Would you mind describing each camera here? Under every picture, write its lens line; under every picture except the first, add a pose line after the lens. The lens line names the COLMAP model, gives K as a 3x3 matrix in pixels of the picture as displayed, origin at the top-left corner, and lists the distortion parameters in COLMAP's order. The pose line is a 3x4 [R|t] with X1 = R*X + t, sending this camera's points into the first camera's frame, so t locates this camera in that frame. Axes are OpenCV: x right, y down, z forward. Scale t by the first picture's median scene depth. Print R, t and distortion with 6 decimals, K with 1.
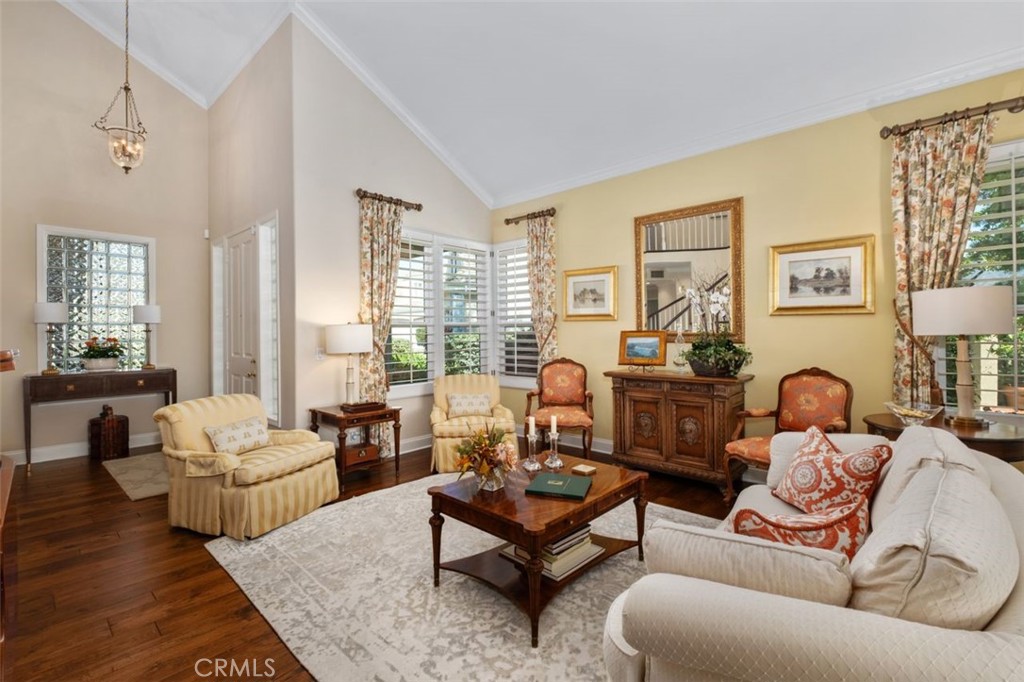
lens RADIAL K [[447.1, 0, 506.3], [0, 447.1, 331.3], [0, 0, 1]] dist [-0.000367, -0.000687]
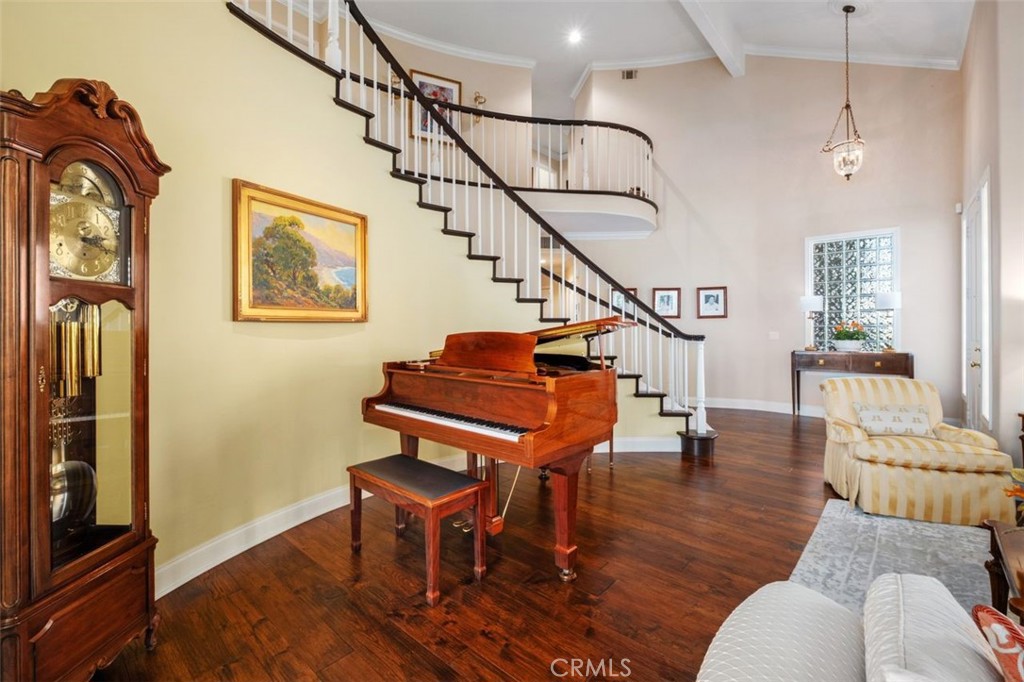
lens RADIAL K [[420.8, 0, 510.0], [0, 420.8, 331.7], [0, 0, 1]] dist [-0.000487, -0.000033]
pose [[0.039978, 0.020023, -0.999000, 0.287598], [0.005901, 0.999777, 0.020275, 0.016258], [0.999183, -0.006705, 0.039851, 0.113128]]
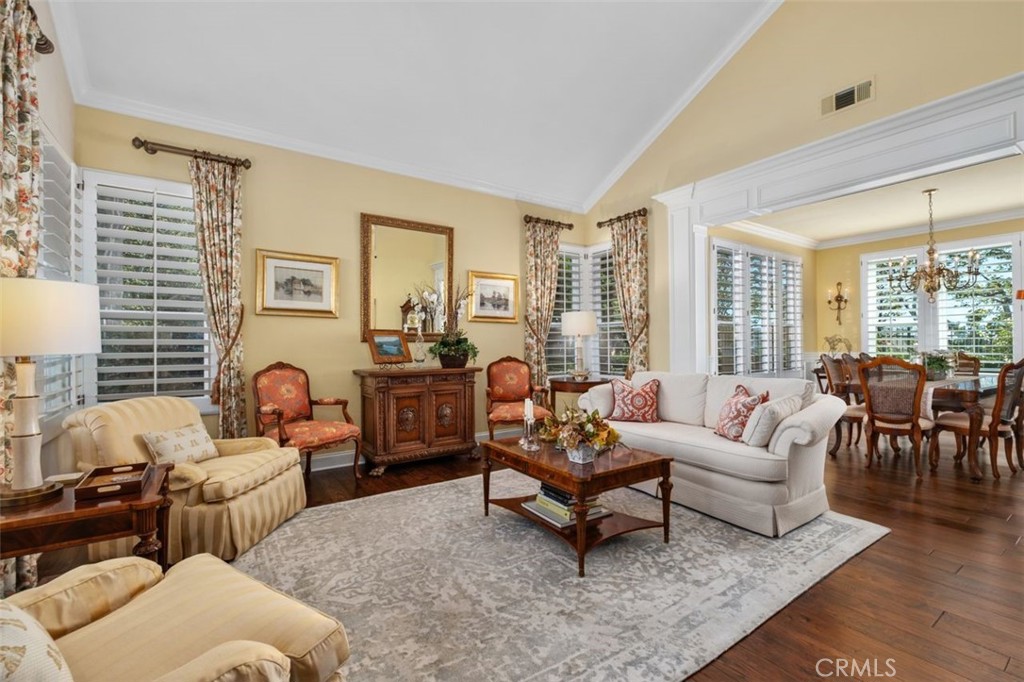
lens RADIAL K [[447.1, 0, 506.6], [0, 447.1, 341.8], [0, 0, 1]] dist [-0.000367, -0.000687]
pose [[0.225143, 0.014819, 0.974213, -0.700379], [0.002663, 0.999871, -0.015825, 0.048427], [-0.974322, 0.006157, 0.225074, 0.577289]]
